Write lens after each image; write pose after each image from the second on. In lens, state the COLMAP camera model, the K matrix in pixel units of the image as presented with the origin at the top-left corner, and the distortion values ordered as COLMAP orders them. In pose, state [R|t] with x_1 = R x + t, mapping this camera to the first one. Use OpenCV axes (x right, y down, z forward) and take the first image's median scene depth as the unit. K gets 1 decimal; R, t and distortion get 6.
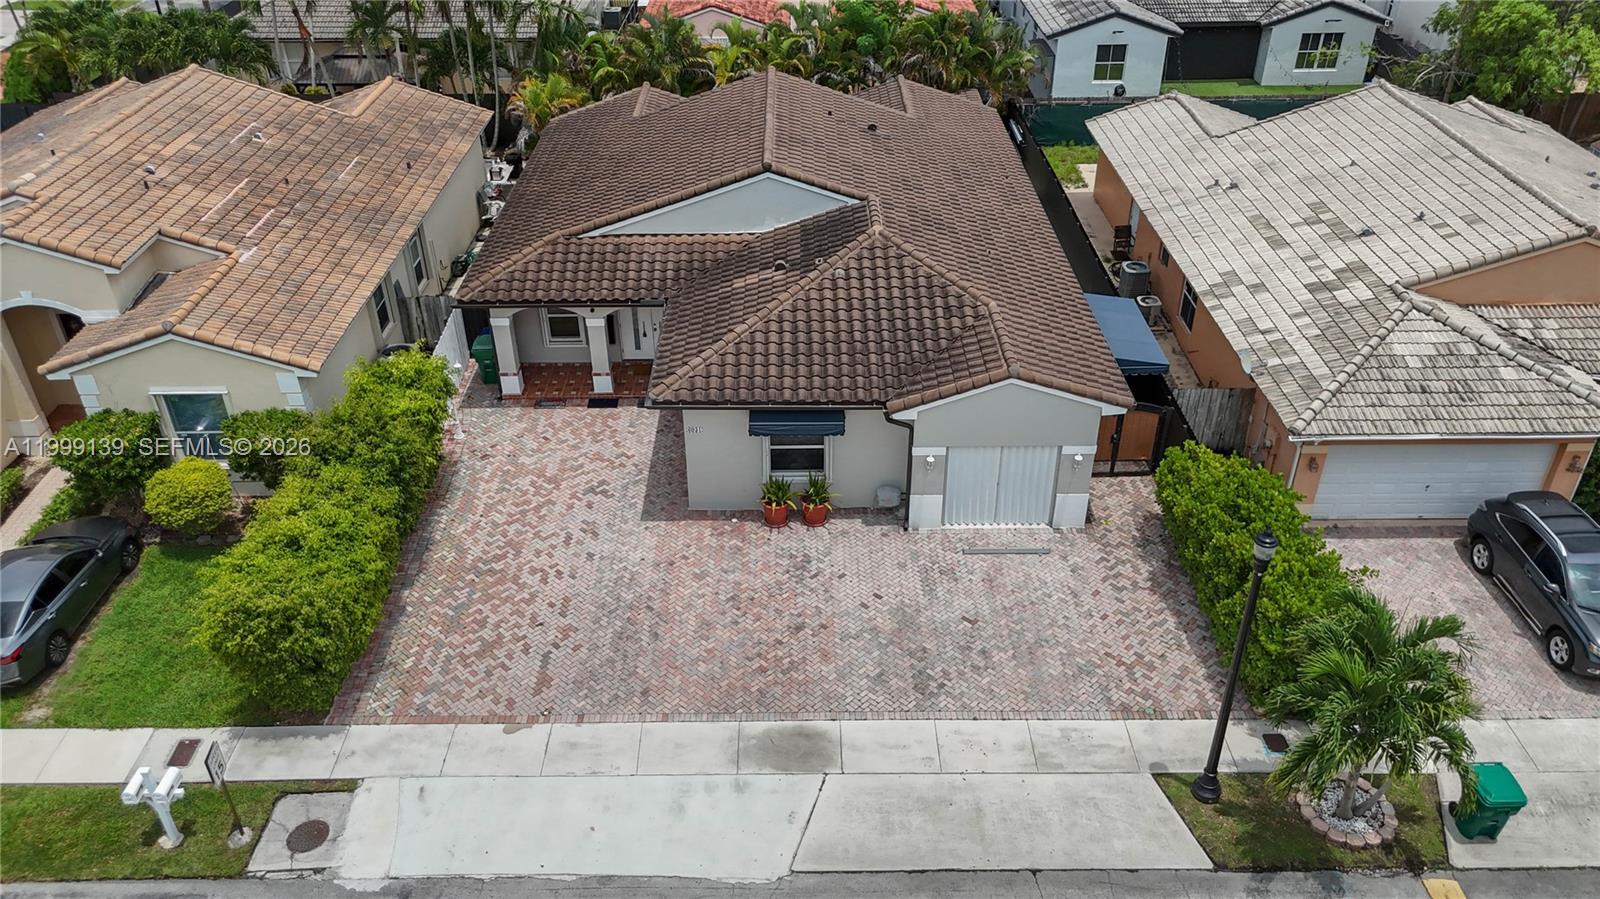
lens RADIAL K [[1190.0, 0, 800.5], [0, 1190.0, 446.3], [0, 0, 1]] dist [0.050968, -0.039463]
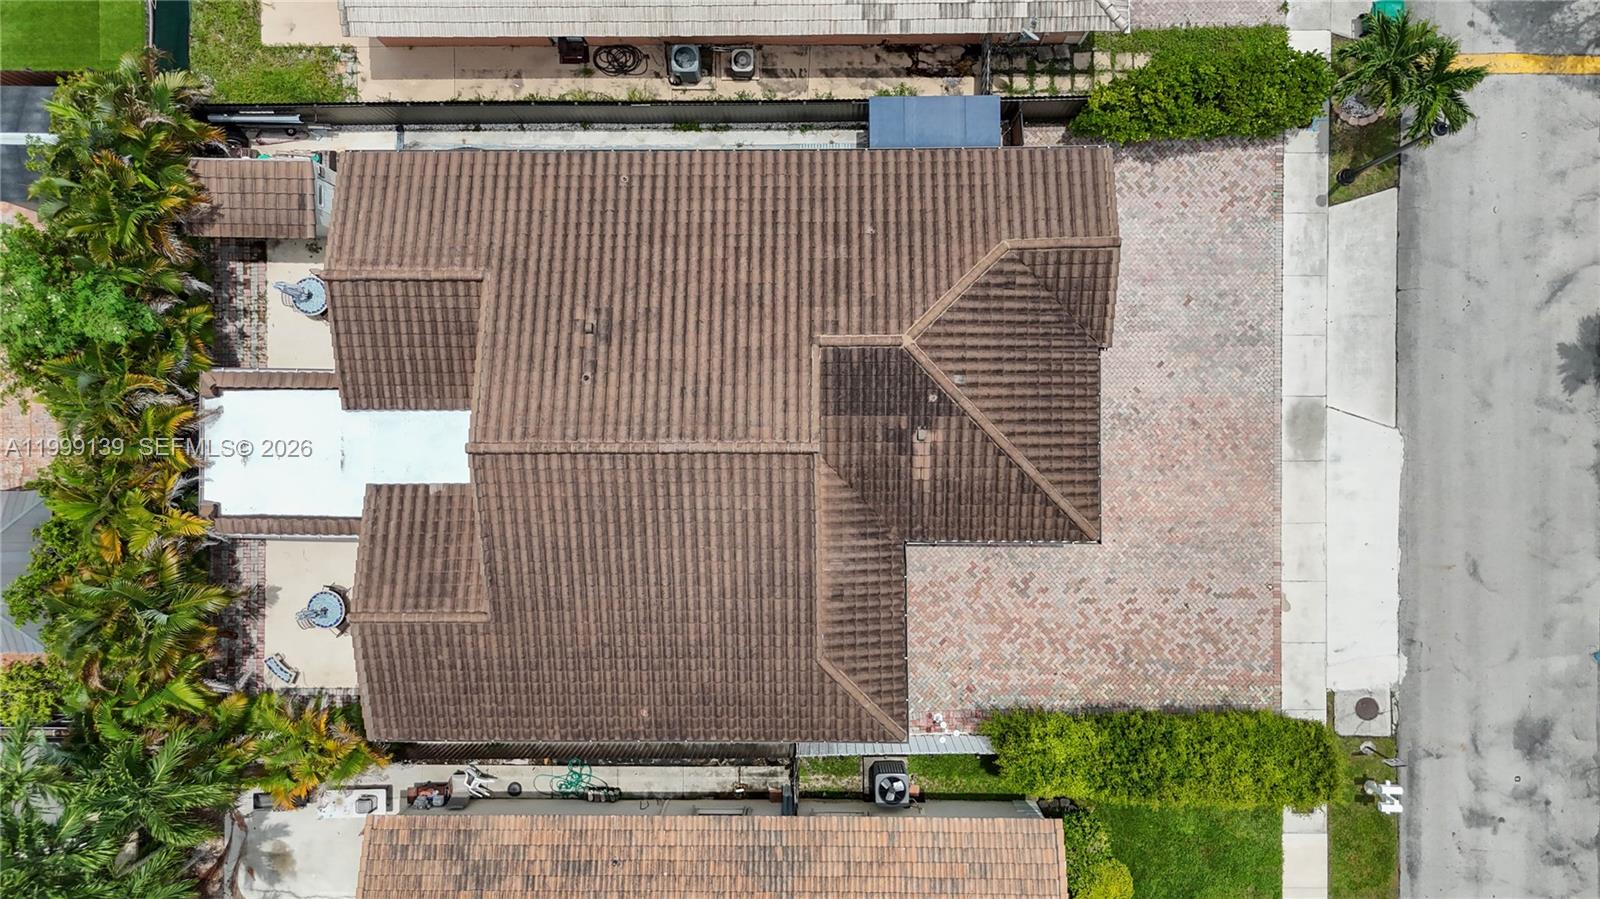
lens RADIAL K [[1190.0, 0, 803.8], [0, 1190.0, 450.7], [0, 0, 1]] dist [0.050968, -0.039463]
pose [[0.006630, -0.999971, -0.003782, -0.032683], [0.557692, 0.000558, 0.830048, -1.290114], [-0.830022, -0.007612, 0.557679, 0.592143]]
